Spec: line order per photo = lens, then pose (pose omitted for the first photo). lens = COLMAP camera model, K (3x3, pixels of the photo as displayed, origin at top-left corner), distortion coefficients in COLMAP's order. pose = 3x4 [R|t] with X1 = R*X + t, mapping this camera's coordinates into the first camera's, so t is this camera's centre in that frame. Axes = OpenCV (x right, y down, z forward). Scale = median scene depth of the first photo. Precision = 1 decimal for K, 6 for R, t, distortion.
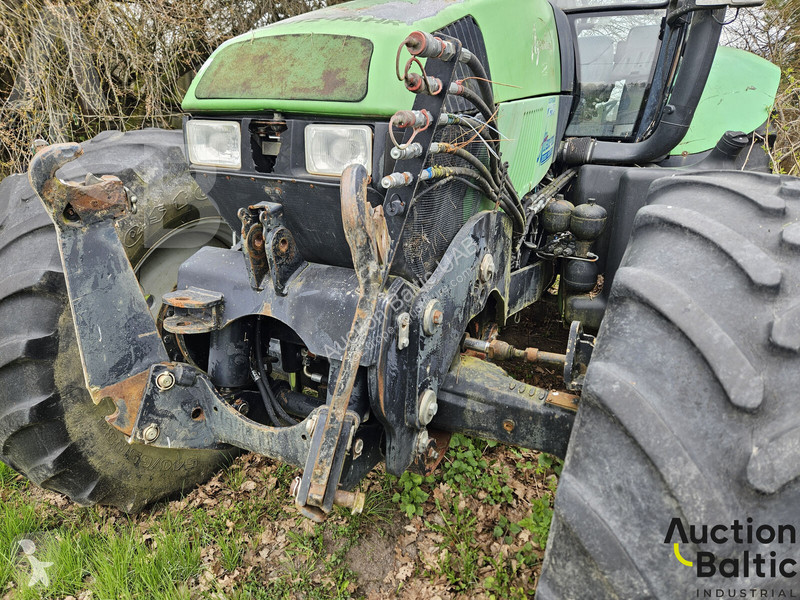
lens RADIAL K [[546.9, 0, 390.2], [0, 546.9, 300.4], [0, 0, 1]] dist [0.057061, -0.036885]
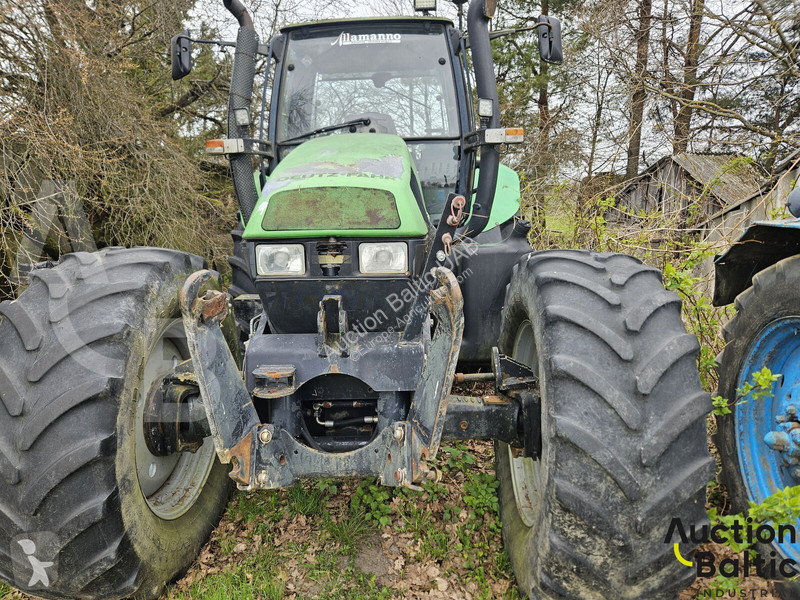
lens RADIAL K [[548.6, 0, 396.9], [0, 548.6, 309.8], [0, 0, 1]] dist [0.048145, -0.003122]
pose [[0.895871, -0.129595, 0.424993, -0.634224], [0.177366, 0.981310, -0.074645, 0.000770], [-0.407377, 0.142252, 0.902113, -0.363899]]
